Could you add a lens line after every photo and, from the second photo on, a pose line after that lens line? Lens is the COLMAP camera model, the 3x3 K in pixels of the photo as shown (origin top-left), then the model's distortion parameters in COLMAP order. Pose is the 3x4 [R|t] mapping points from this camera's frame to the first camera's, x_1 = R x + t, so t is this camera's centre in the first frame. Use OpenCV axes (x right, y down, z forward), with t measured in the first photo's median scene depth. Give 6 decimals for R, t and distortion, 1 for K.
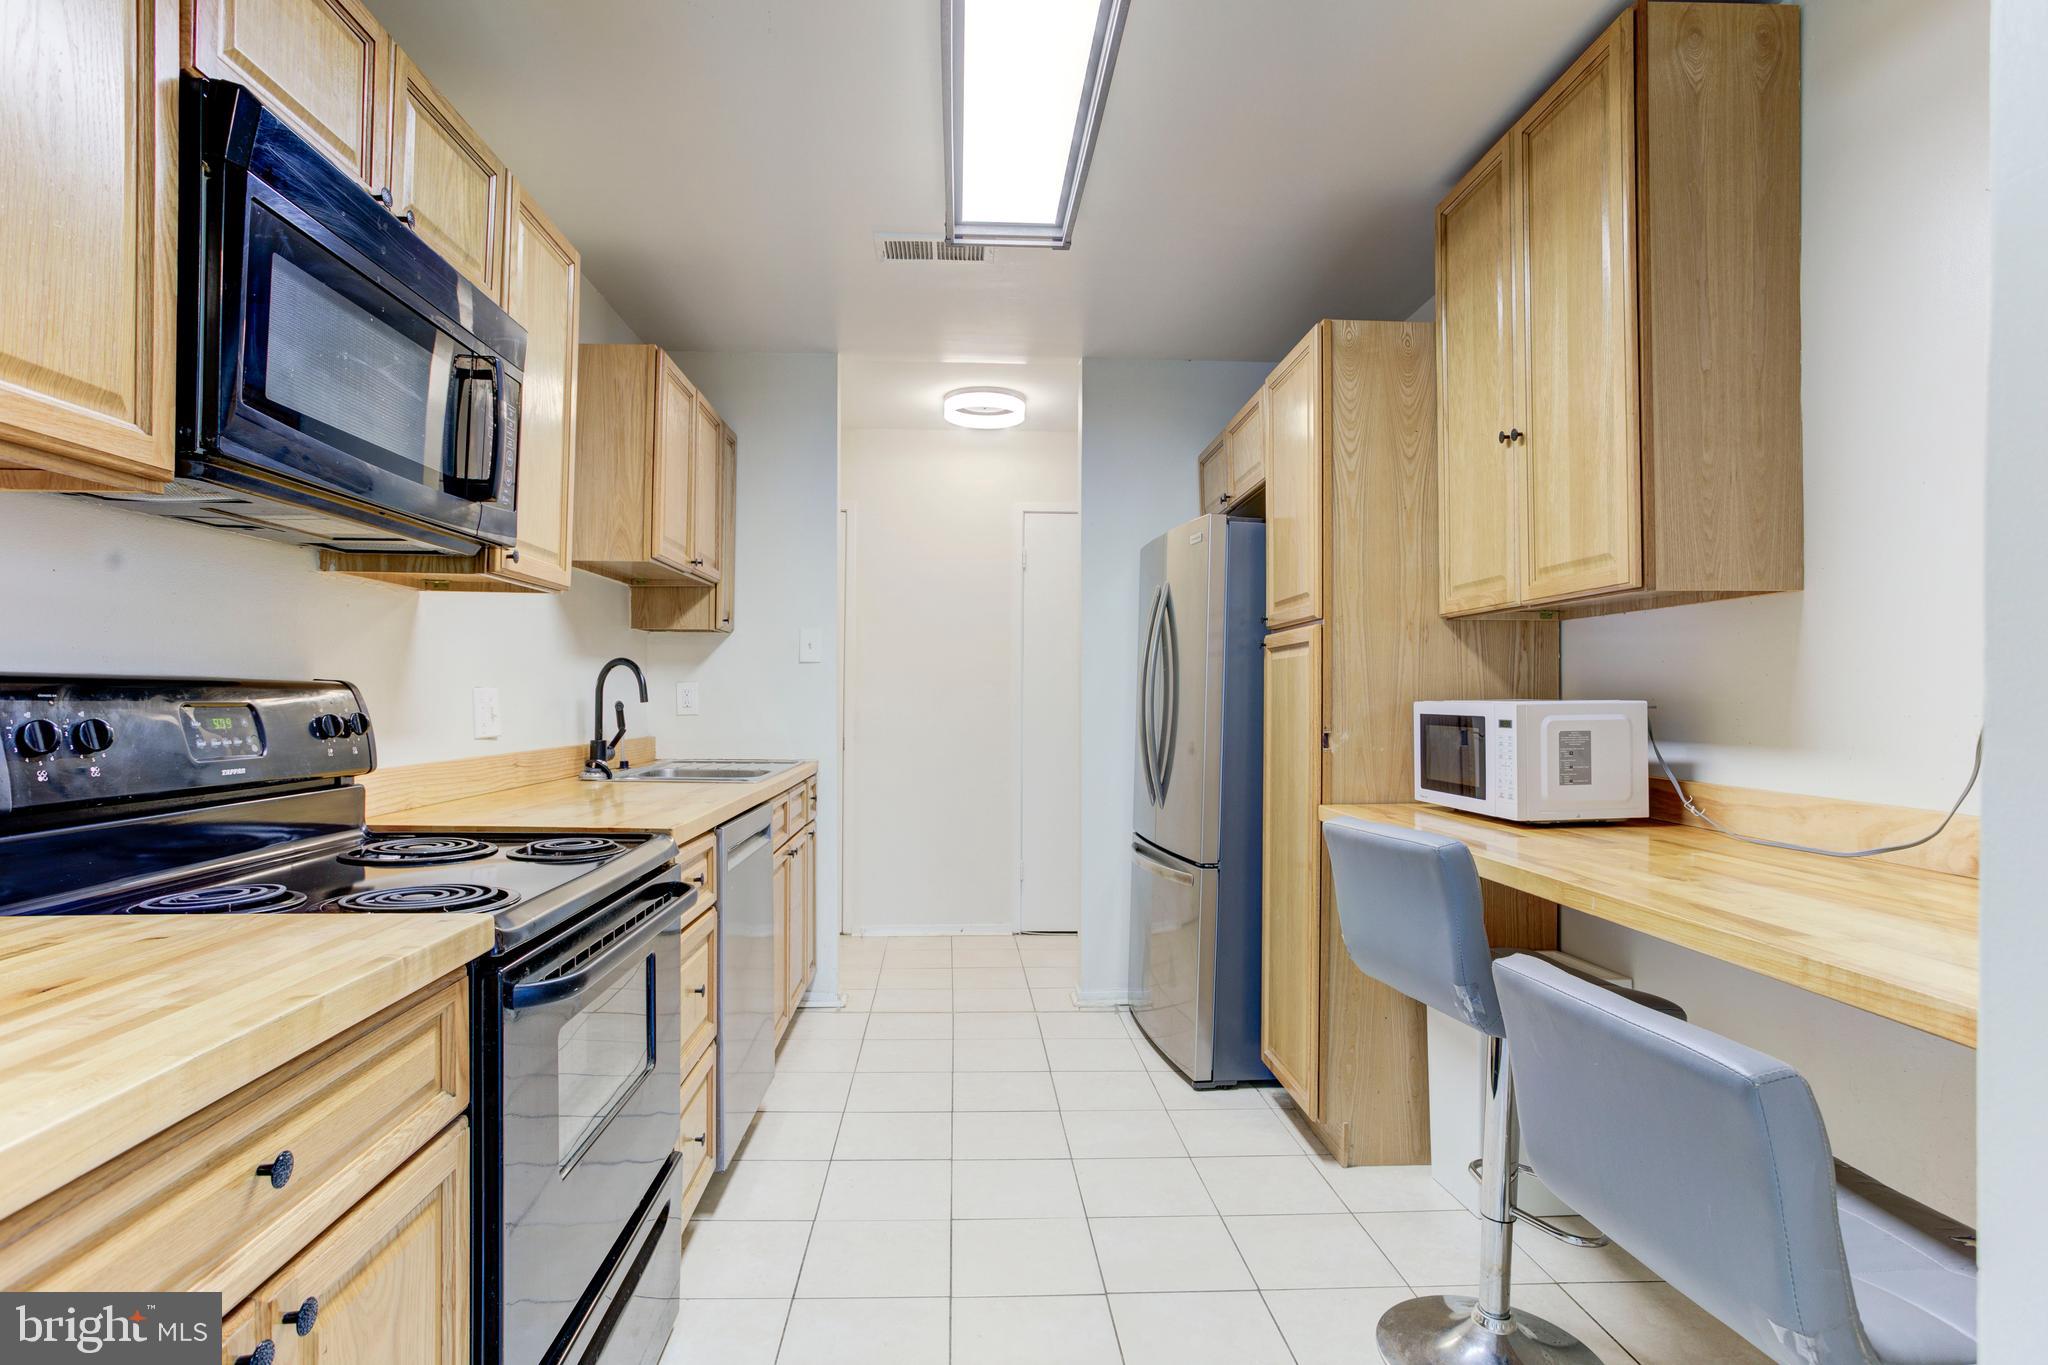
lens RADIAL K [[1061.6, 0, 1024.0], [0, 1061.6, 682.5], [0, 0, 1]] dist [-0.038856, 0.032531]
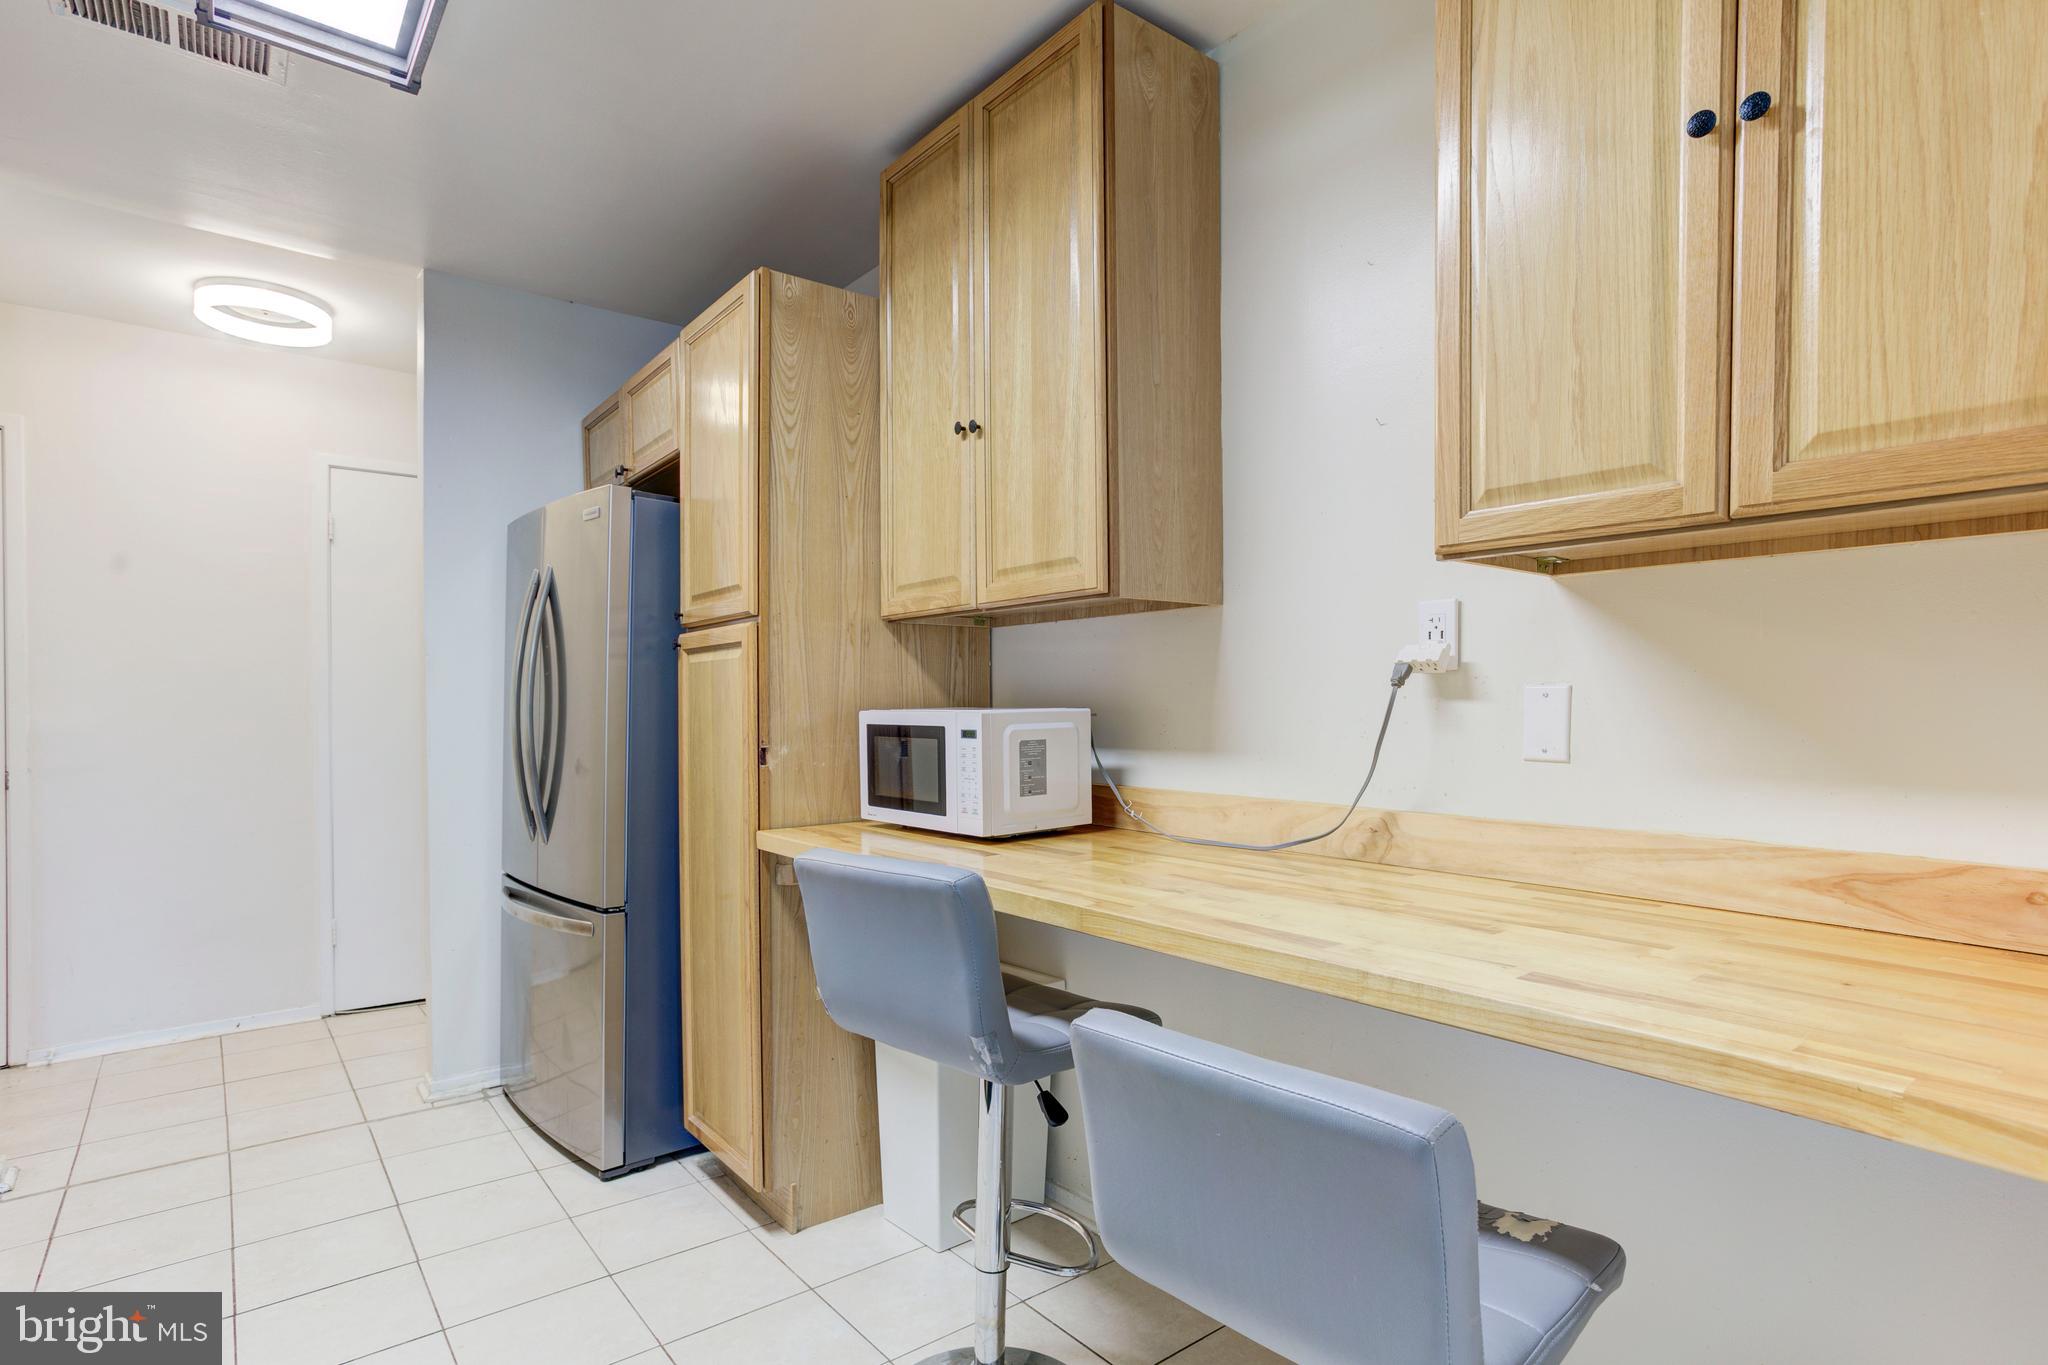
lens RADIAL K [[1030.7, 0, 1025.2], [0, 1030.7, 723.8], [0, 0, 1]] dist [-0.058079, 0.040531]
pose [[0.815857, -0.015113, 0.578057, -0.026447], [-0.002947, 0.999537, 0.030291, 0.002082], [-0.578247, -0.026417, 0.815434, 0.193624]]
